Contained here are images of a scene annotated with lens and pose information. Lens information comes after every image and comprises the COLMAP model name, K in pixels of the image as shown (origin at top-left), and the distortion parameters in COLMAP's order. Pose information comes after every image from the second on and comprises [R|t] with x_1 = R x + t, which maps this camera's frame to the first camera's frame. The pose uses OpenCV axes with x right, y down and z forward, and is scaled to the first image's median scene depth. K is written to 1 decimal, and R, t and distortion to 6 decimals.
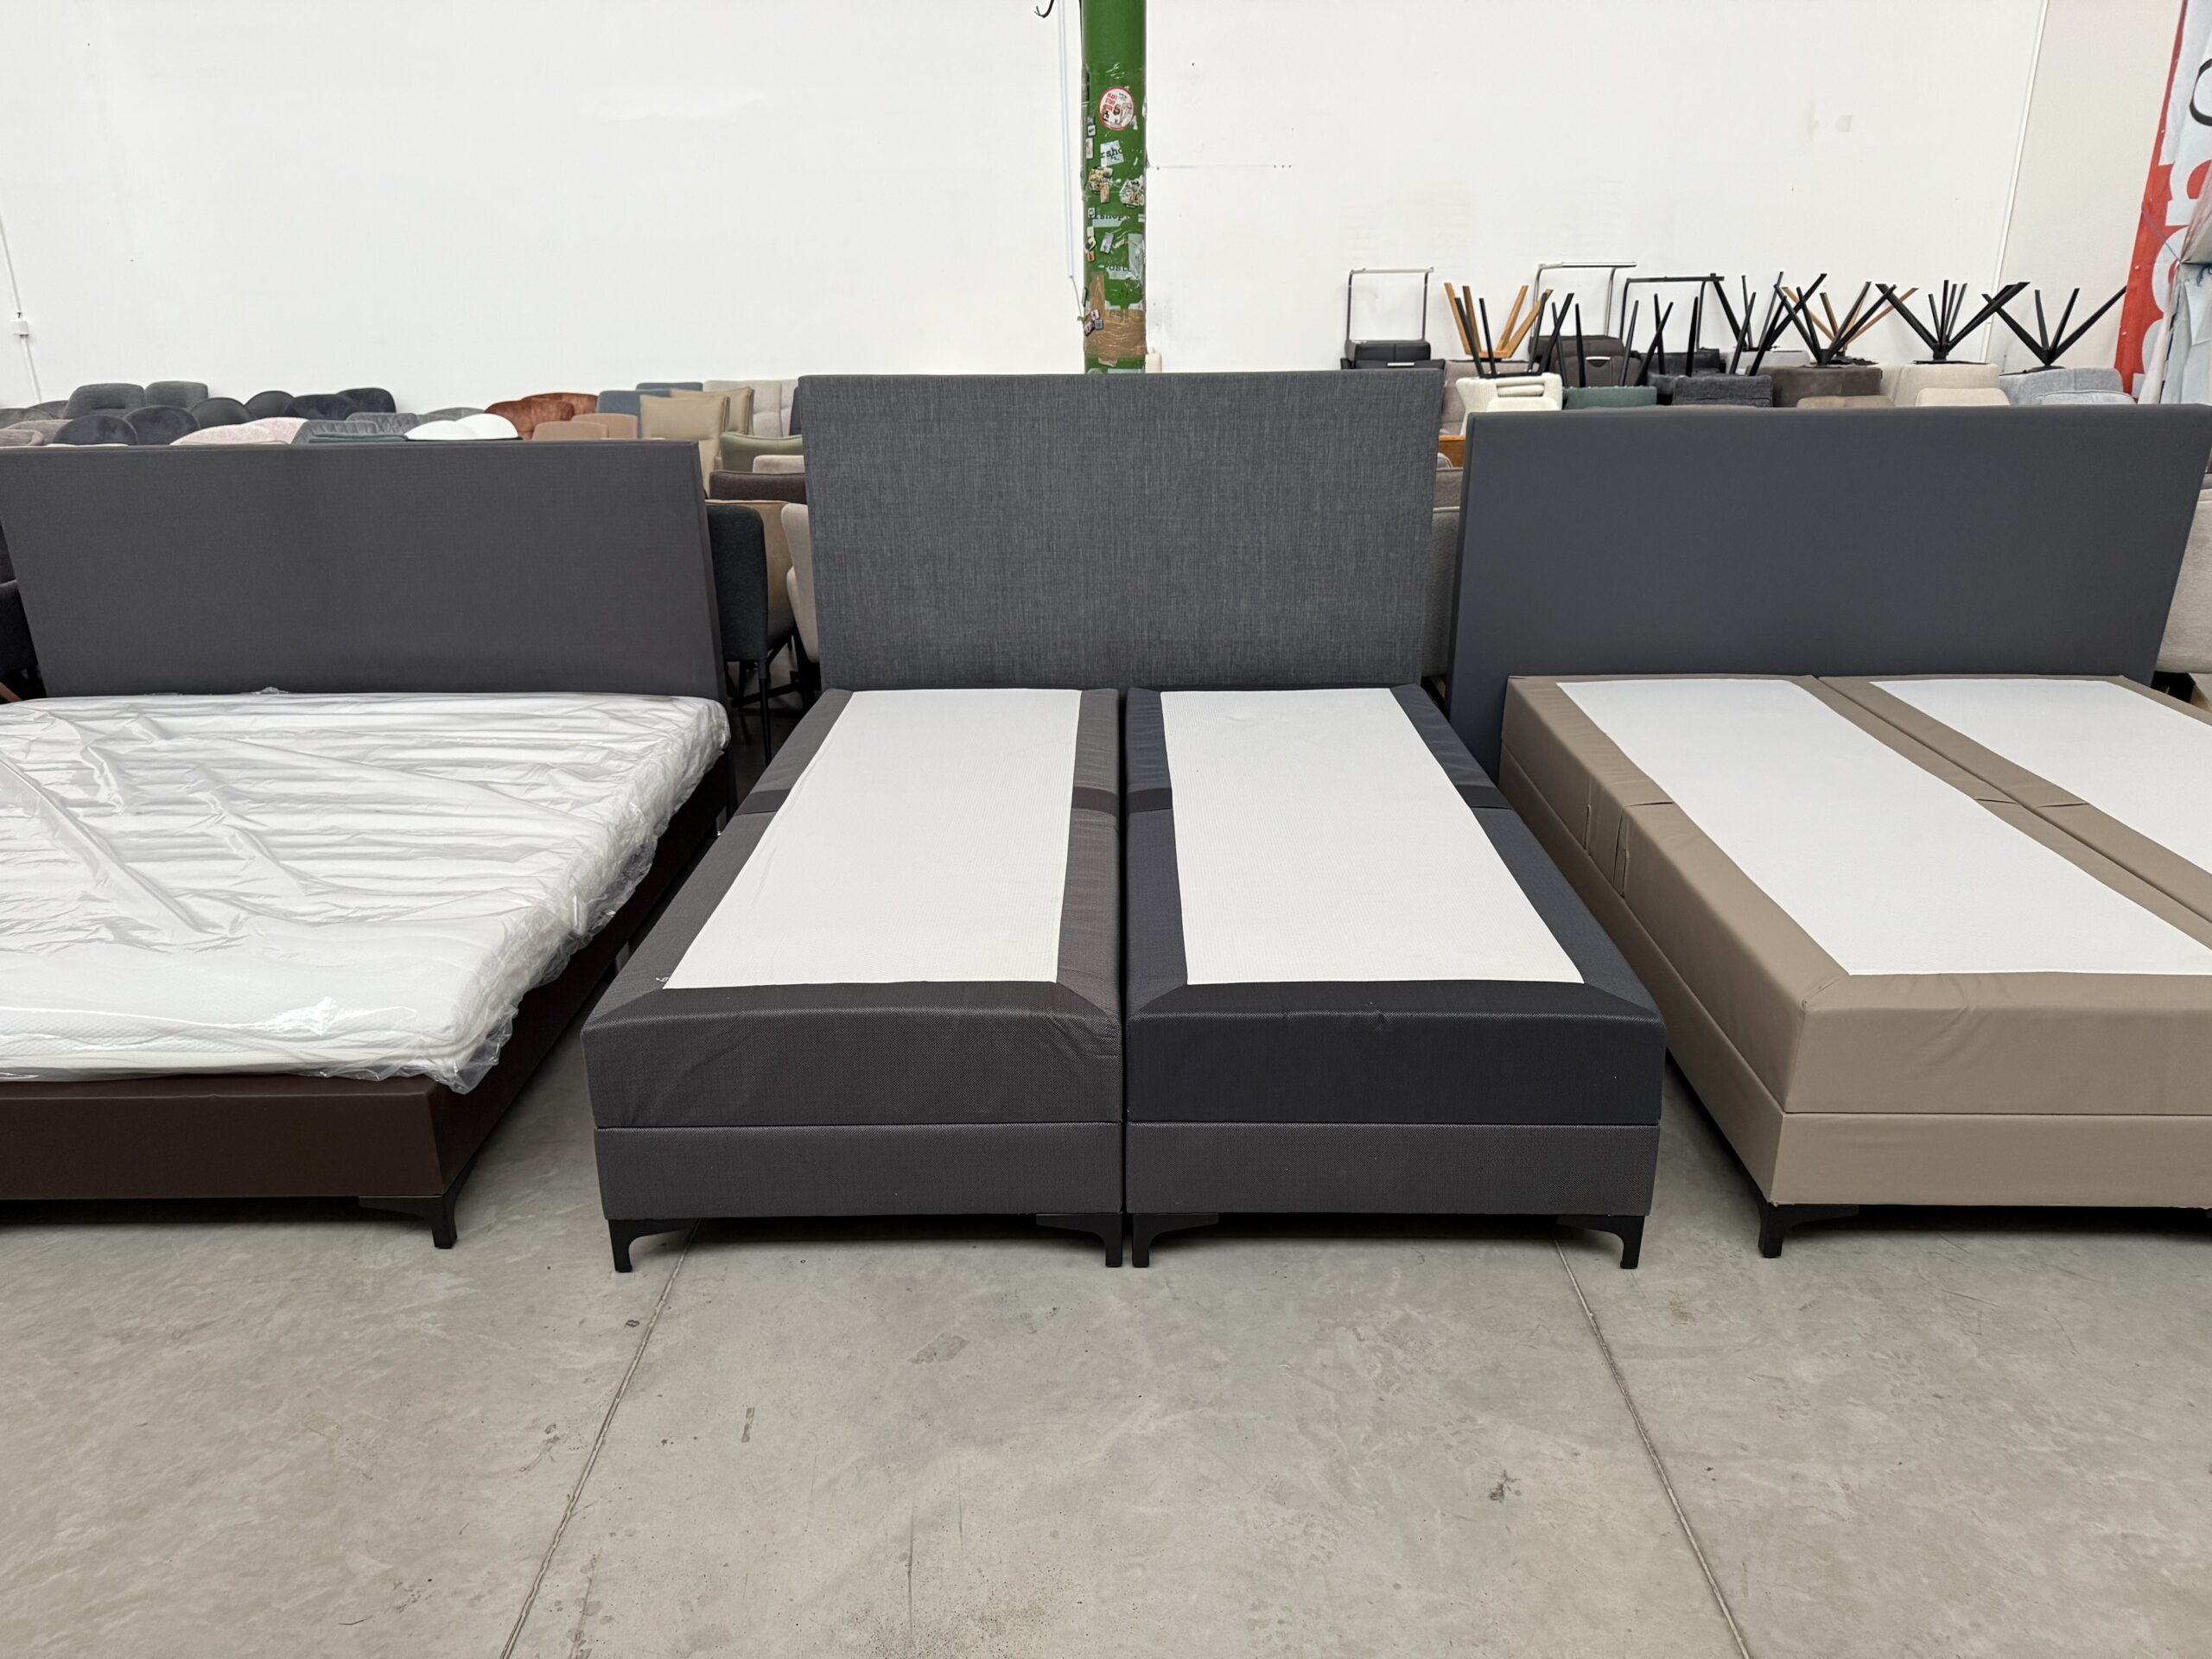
lens RADIAL K [[1544.2, 0, 1102.7], [0, 1544.2, 846.7], [0, 0, 1]] dist [0.057074, -0.067807]
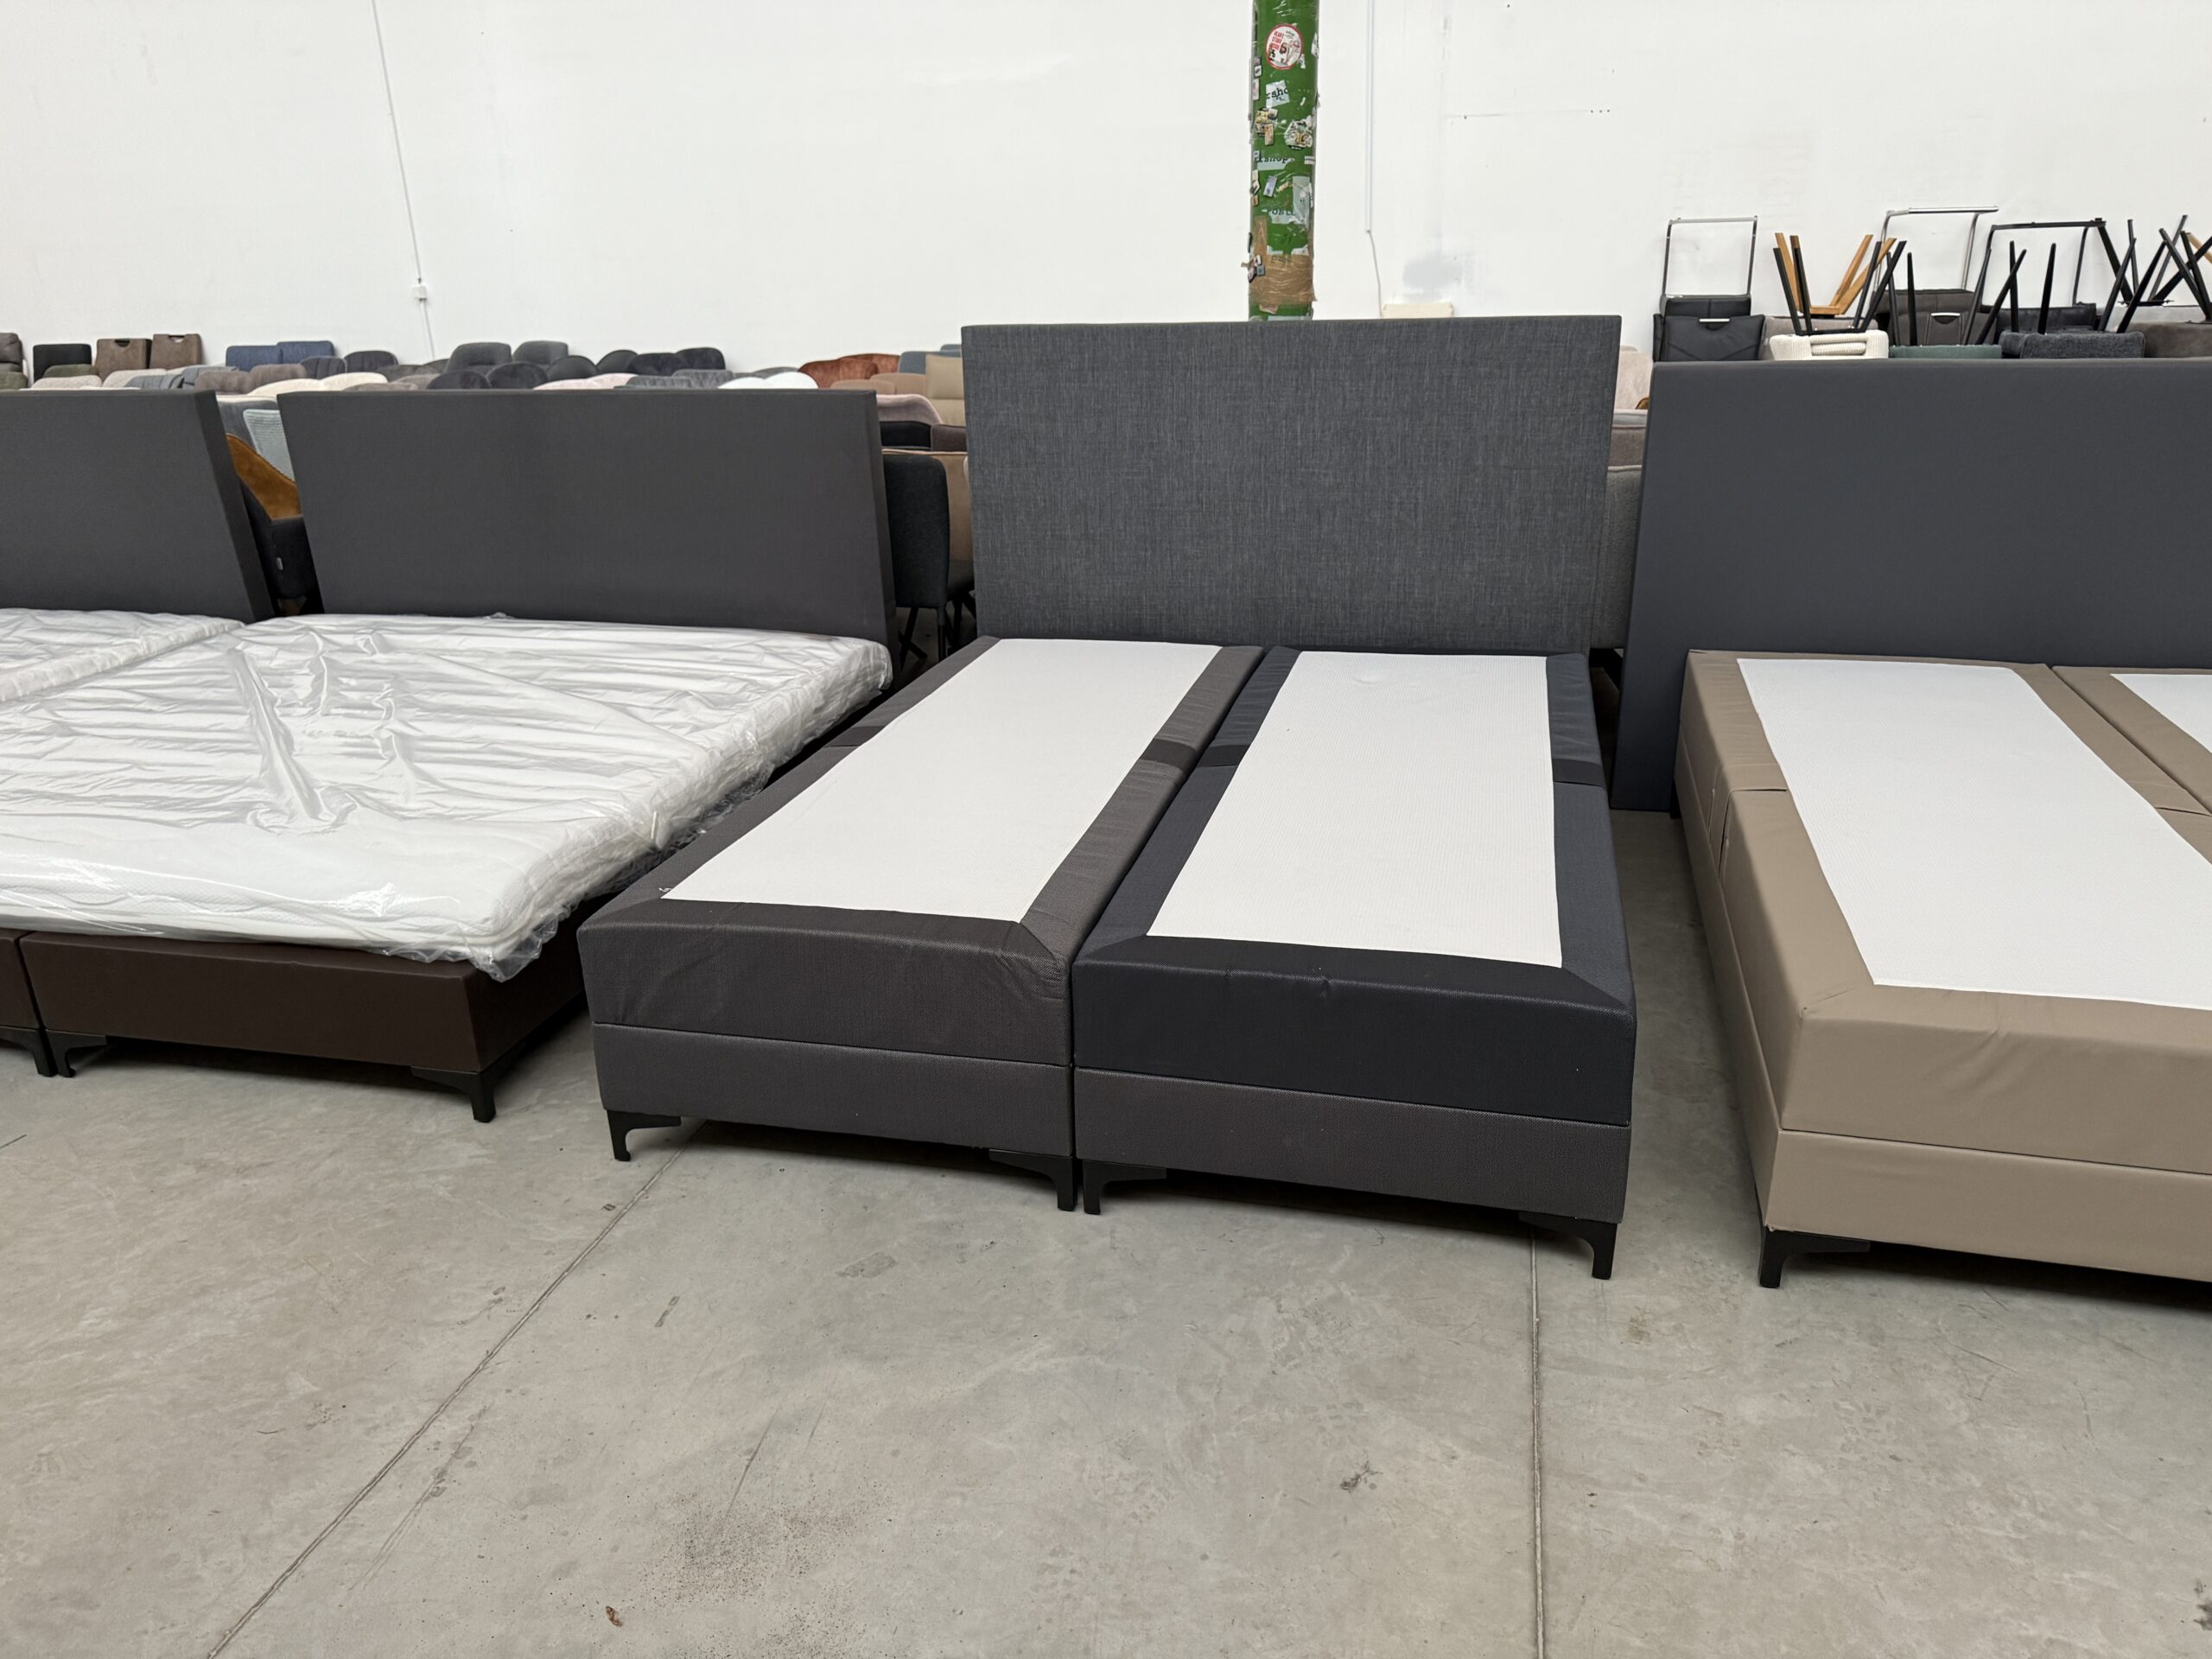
lens RADIAL K [[1544.2, 0, 1121.5], [0, 1544.2, 847.6], [0, 0, 1]] dist [0.057074, -0.067807]
pose [[0.974535, 0.069422, -0.213217, 0.153174], [-0.065264, 0.997516, 0.026488, 0.005537], [0.214527, -0.011898, 0.976646, 0.022462]]
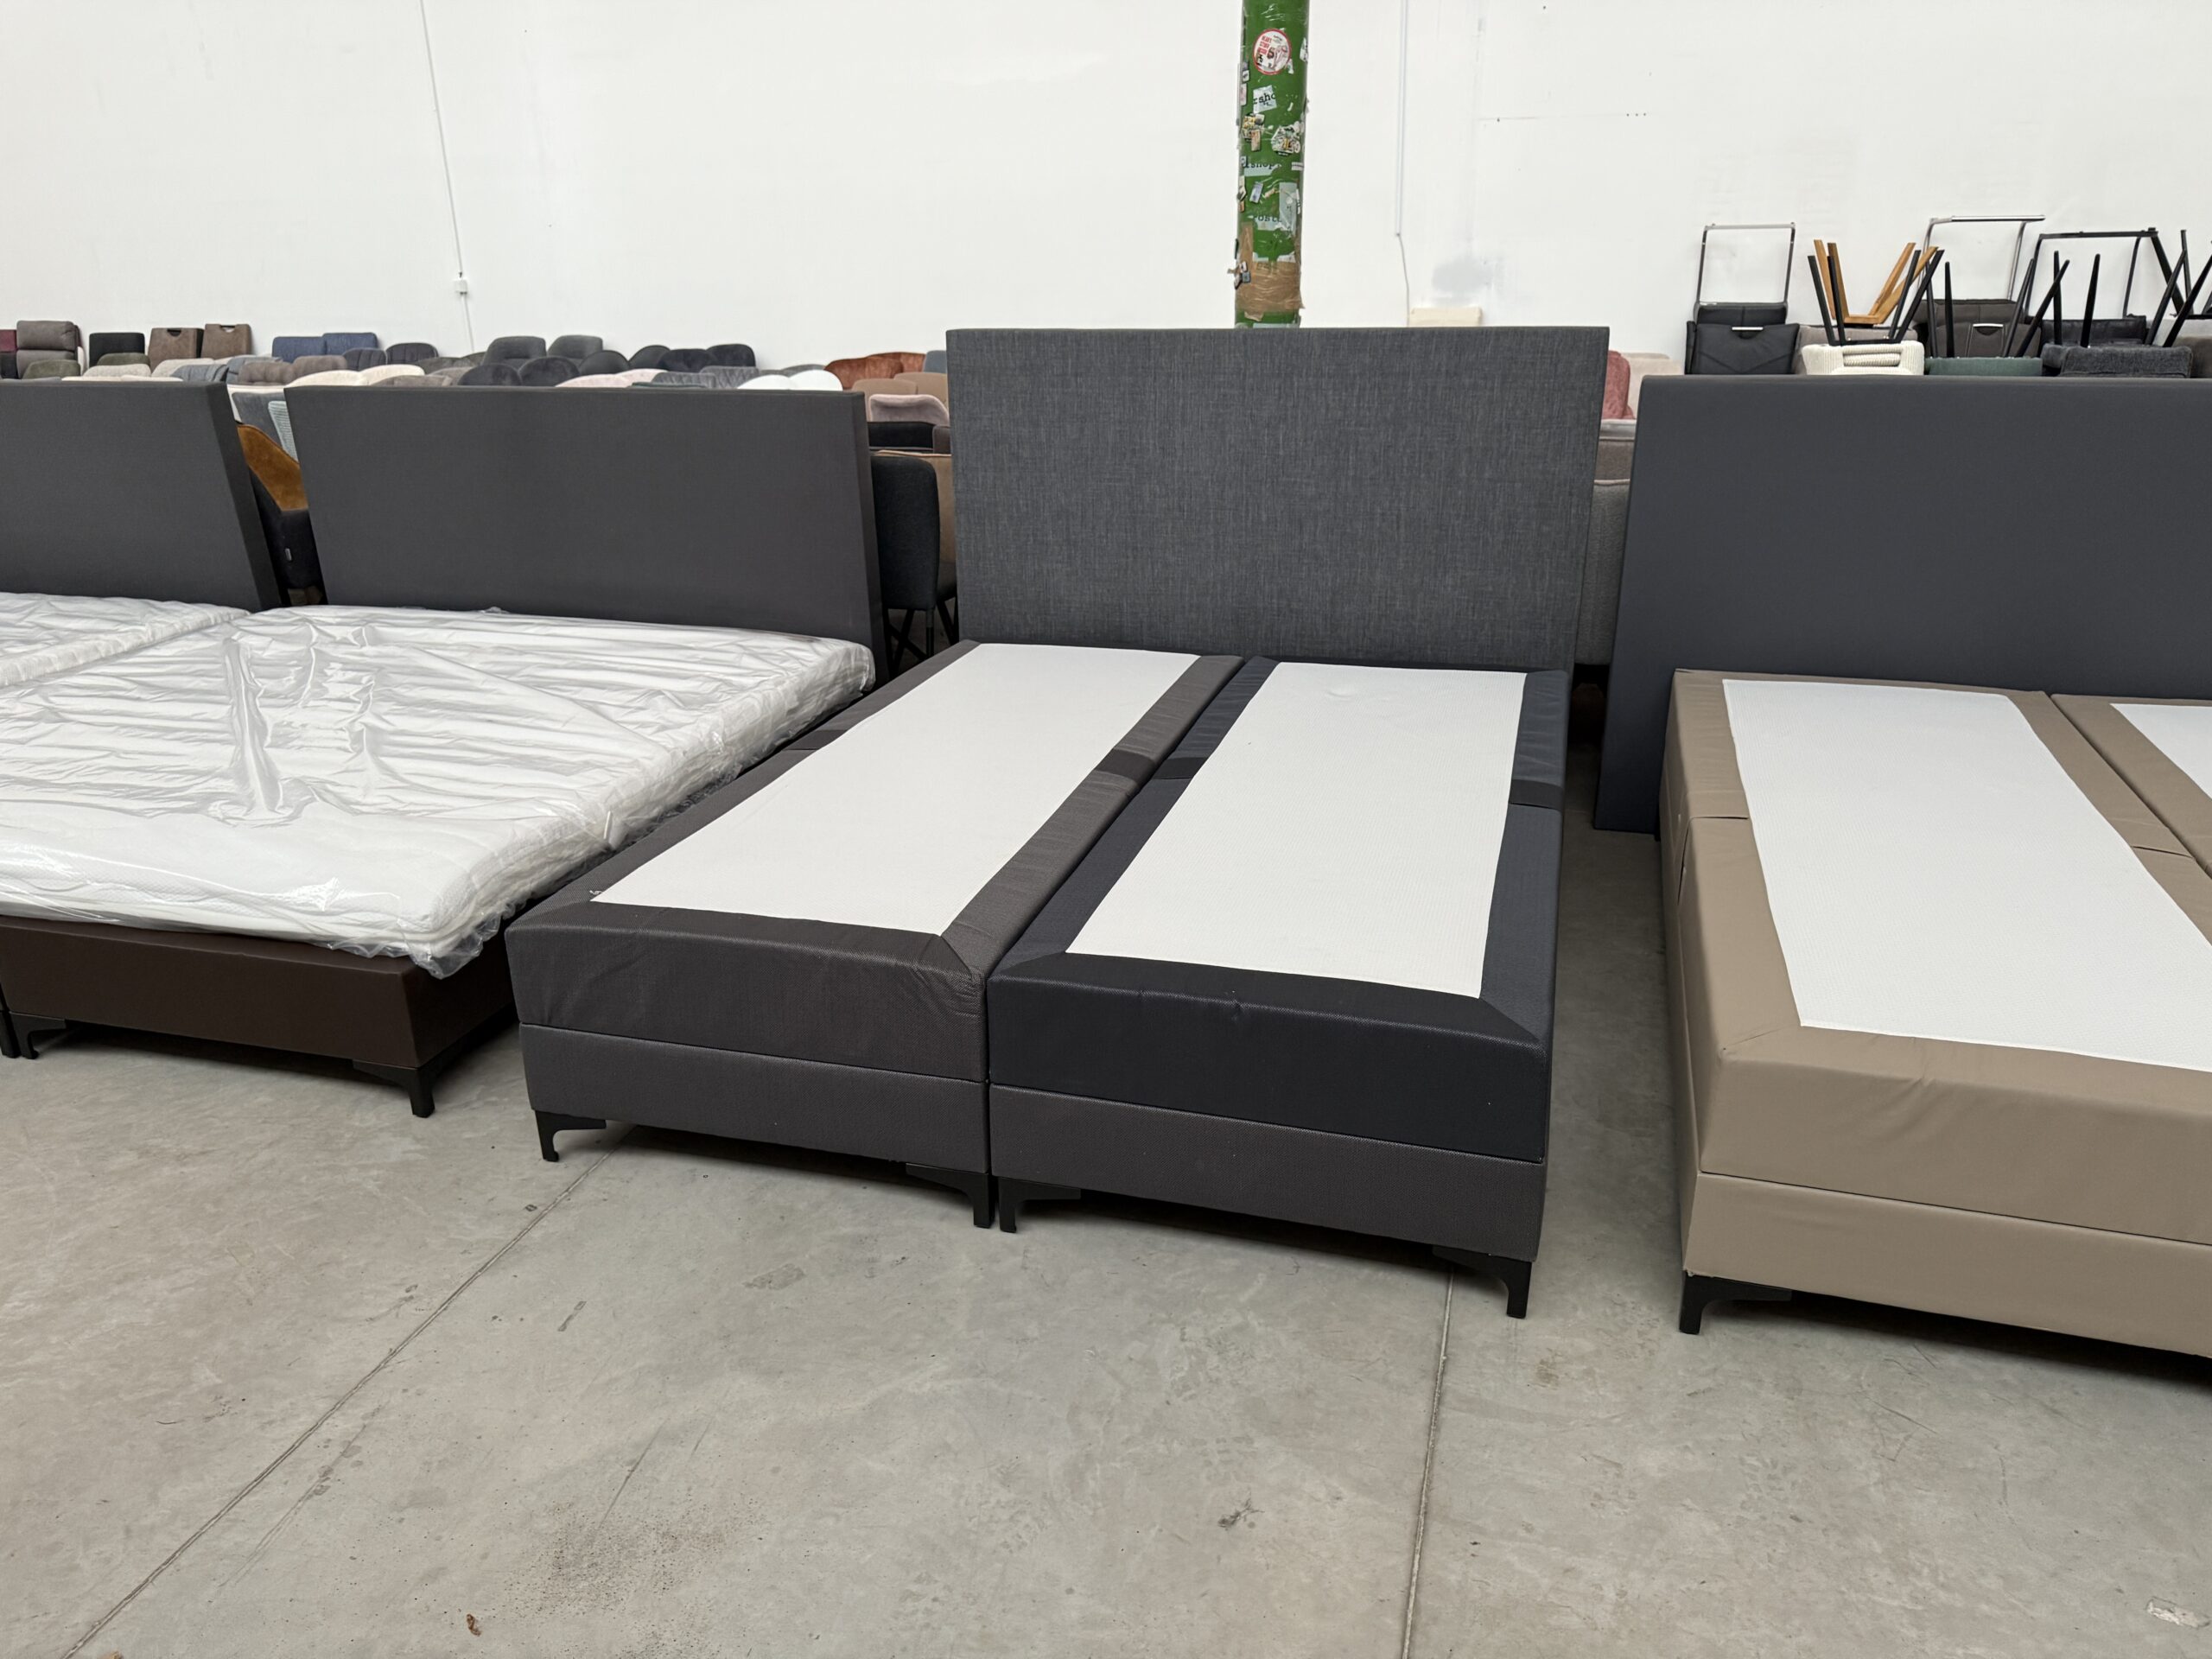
lens RADIAL K [[1544.2, 0, 1100.2], [0, 1544.2, 843.9], [0, 0, 1]] dist [0.057074, -0.067807]
pose [[0.962748, 0.093298, -0.253794, 0.197776], [-0.088825, 0.995623, 0.029050, -0.005510], [0.255394, -0.005425, 0.966822, 0.040147]]
